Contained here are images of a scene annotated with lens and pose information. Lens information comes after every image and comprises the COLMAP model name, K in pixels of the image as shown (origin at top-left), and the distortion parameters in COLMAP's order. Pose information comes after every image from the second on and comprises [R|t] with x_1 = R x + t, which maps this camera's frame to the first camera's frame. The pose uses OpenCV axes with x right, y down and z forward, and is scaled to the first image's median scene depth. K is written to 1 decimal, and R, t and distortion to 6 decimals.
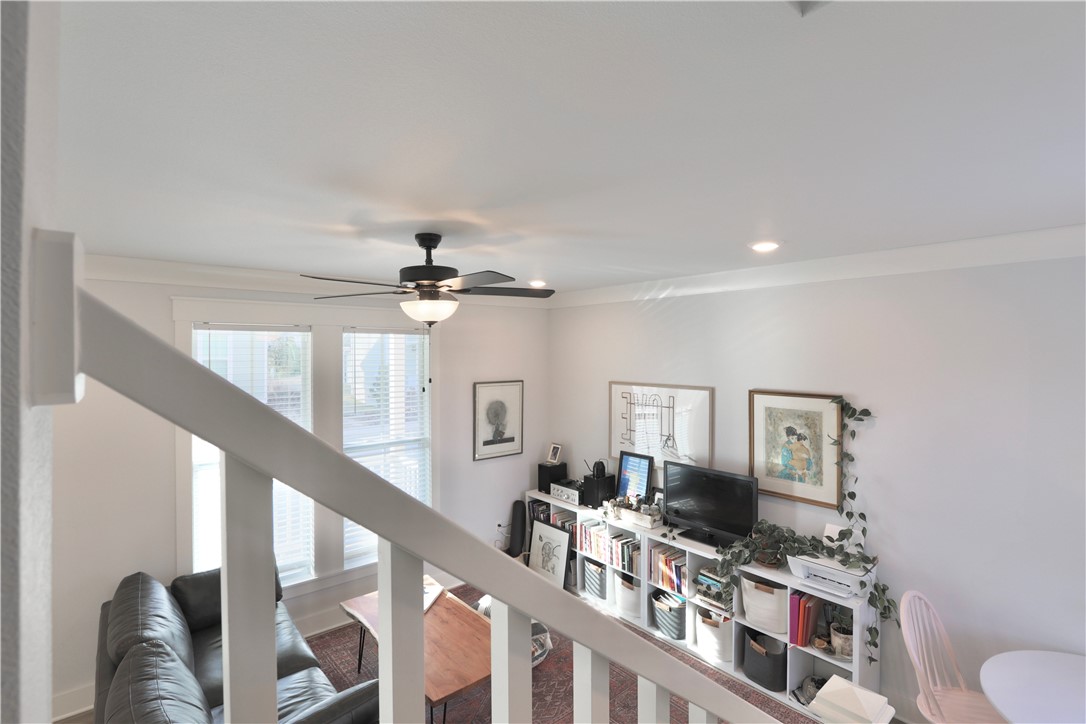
lens RADIAL K [[508.3, 0, 521.0], [0, 508.3, 352.7], [0, 0, 1]] dist [-0.008053, -0.000790]
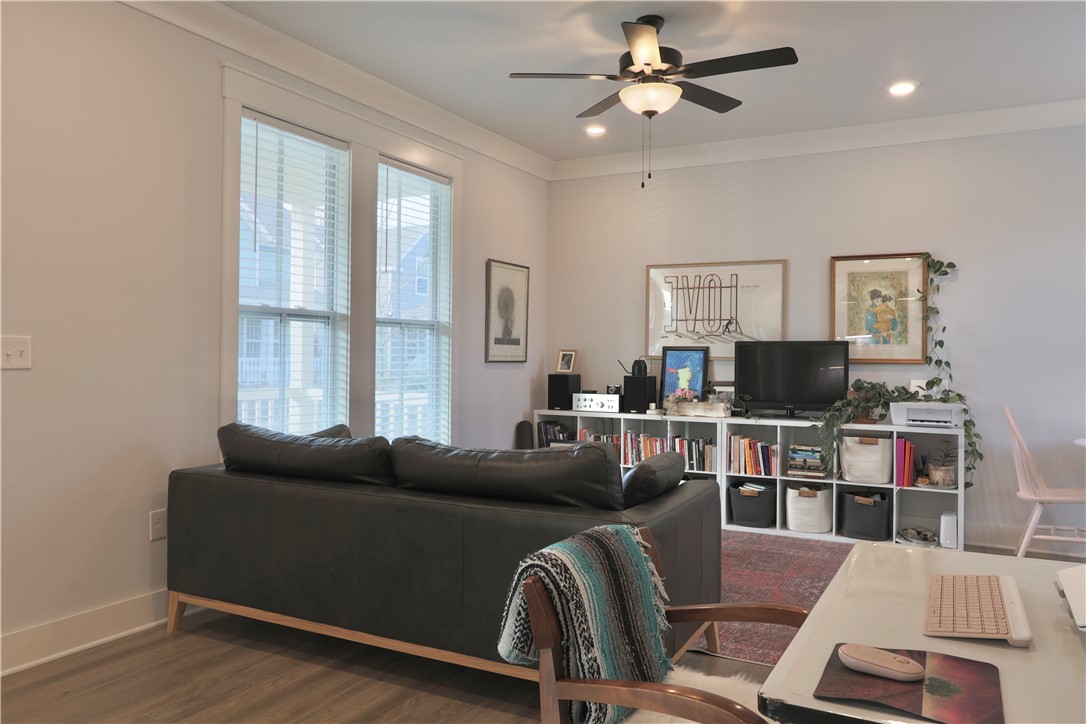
lens RADIAL K [[825.1, 0, 519.4], [0, 825.1, 351.8], [0, 0, 1]] dist [-0.010327, 0.018588]
pose [[0.922426, 0.019536, 0.385679, -0.643459], [-0.013724, 0.999747, -0.017817, 0.269884], [-0.385929, 0.011142, 0.922461, -0.191533]]
